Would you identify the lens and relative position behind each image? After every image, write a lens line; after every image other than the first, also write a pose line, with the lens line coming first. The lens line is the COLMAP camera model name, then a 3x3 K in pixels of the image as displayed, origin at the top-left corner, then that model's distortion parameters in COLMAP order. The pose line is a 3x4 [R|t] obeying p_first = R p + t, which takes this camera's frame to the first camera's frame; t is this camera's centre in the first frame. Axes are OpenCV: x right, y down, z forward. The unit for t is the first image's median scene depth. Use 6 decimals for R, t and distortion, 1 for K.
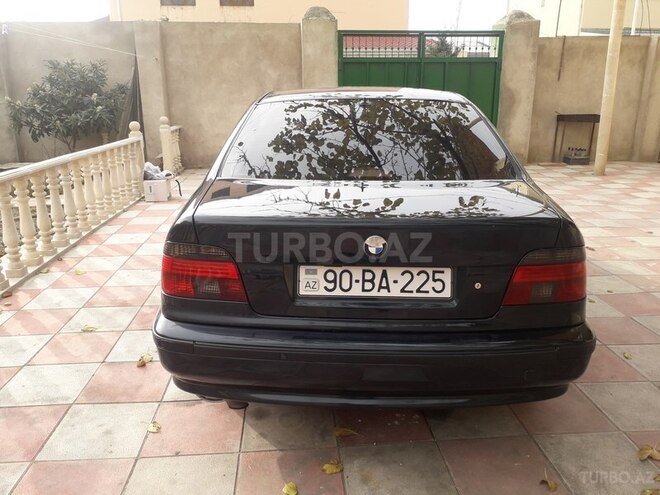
lens RADIAL K [[526.8, 0, 330.0], [0, 526.8, 247.5], [0, 0, 1]] dist [0.013527, -0.013999]
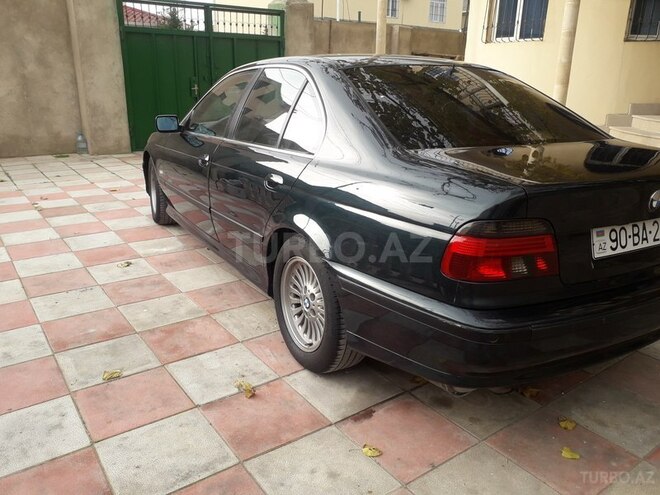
lens RADIAL K [[526.8, 0, 330.0], [0, 526.8, 247.5], [0, 0, 1]] dist [0.013527, -0.013999]
pose [[0.854591, -0.143122, 0.499190, -0.985440], [0.126346, 0.989690, 0.067453, -0.061467], [-0.503697, 0.005426, 0.863863, 0.385326]]
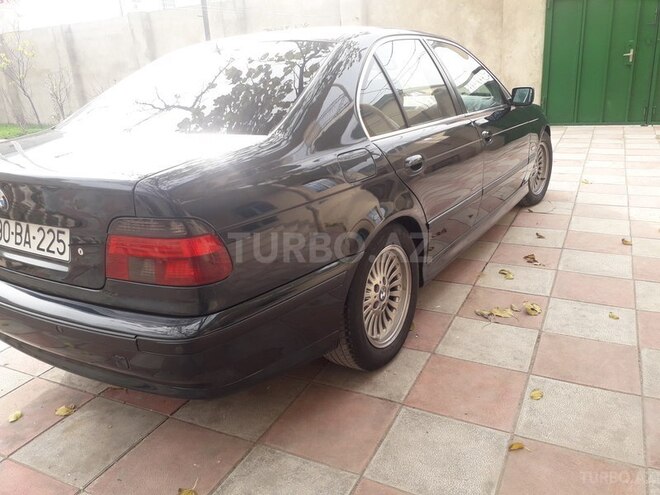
lens RADIAL K [[526.8, 0, 330.0], [0, 526.8, 247.5], [0, 0, 1]] dist [0.013527, -0.013999]
pose [[0.855366, 0.117831, -0.504445, 1.082783], [-0.080414, 0.992185, 0.095404, -0.054754], [0.511744, -0.041041, 0.858157, 0.434806]]
